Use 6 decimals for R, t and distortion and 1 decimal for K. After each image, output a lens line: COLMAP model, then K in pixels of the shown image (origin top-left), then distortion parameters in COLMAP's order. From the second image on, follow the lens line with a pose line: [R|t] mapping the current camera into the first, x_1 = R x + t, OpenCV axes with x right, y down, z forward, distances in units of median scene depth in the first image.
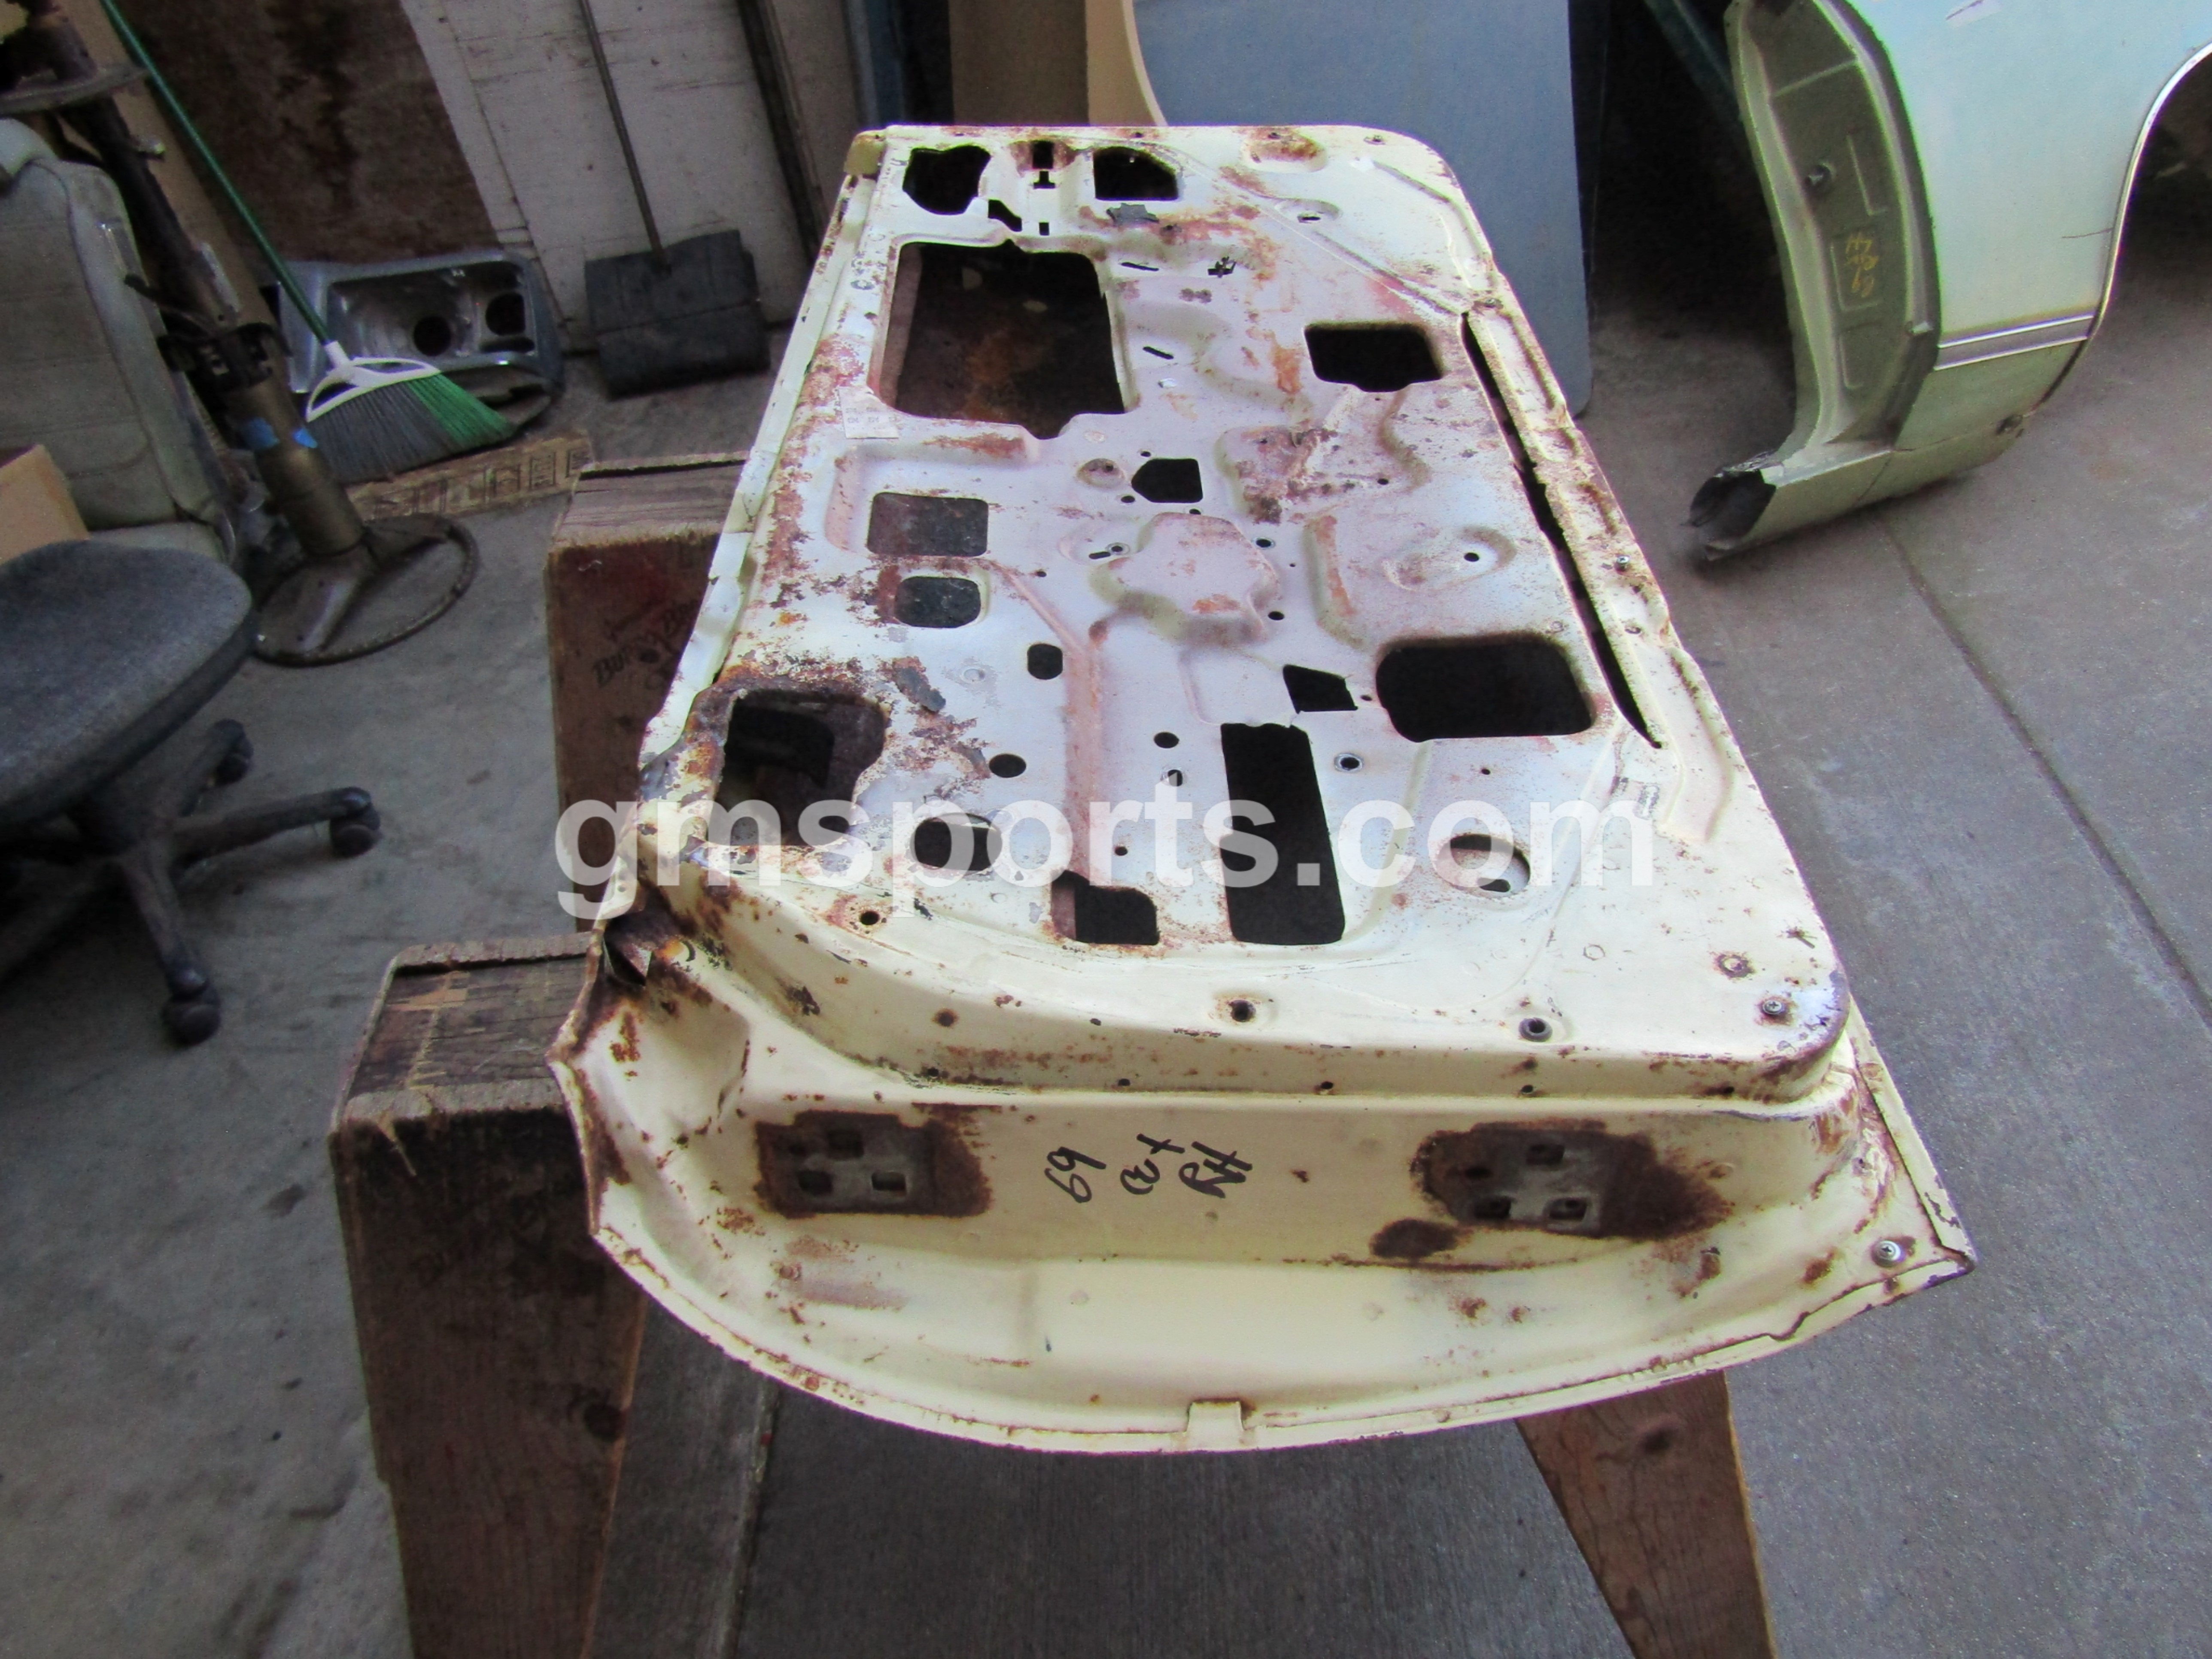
lens RADIAL K [[1576.9, 0, 1105.0], [0, 1576.9, 833.0], [0, 0, 1]] dist [-0.010222, 0.006257]
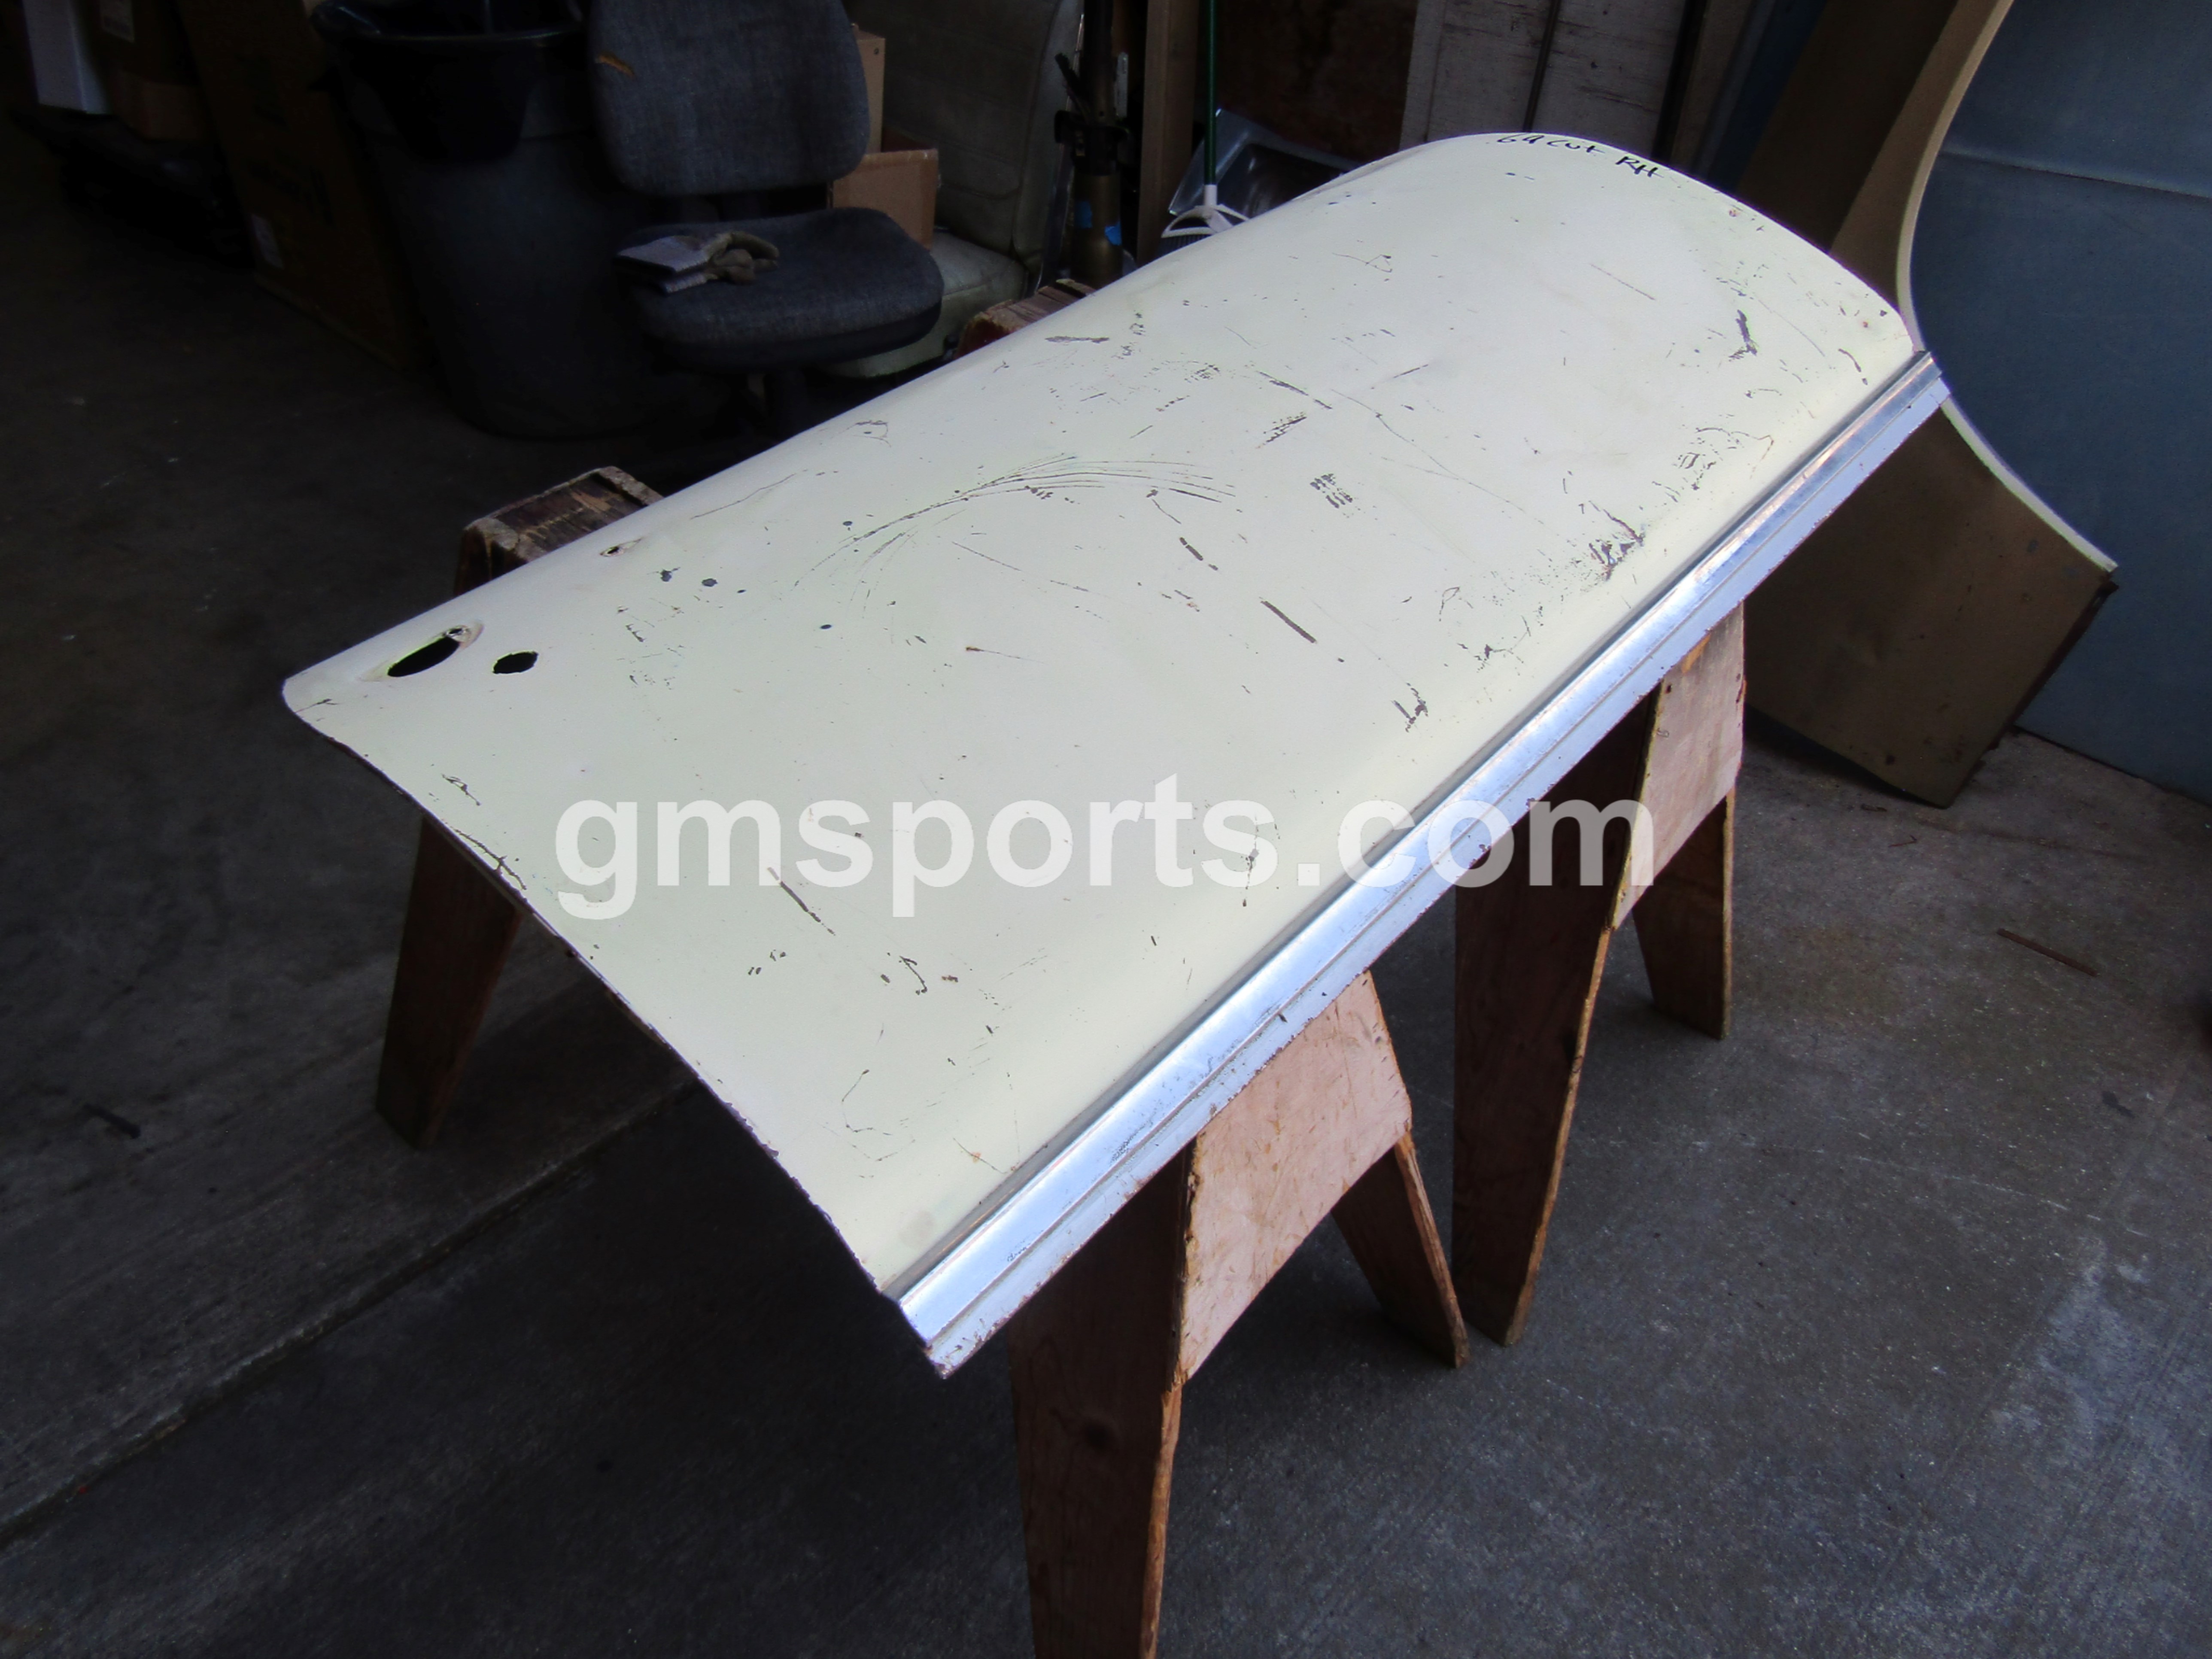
lens RADIAL K [[1576.9, 0, 1107.0], [0, 1576.9, 837.4], [0, 0, 1]] dist [-0.010222, 0.006257]
pose [[0.714521, 0.550967, -0.431155, 0.466680], [-0.555928, 0.821283, 0.128209, -0.053236], [0.424739, 0.148084, 0.893122, 0.017827]]
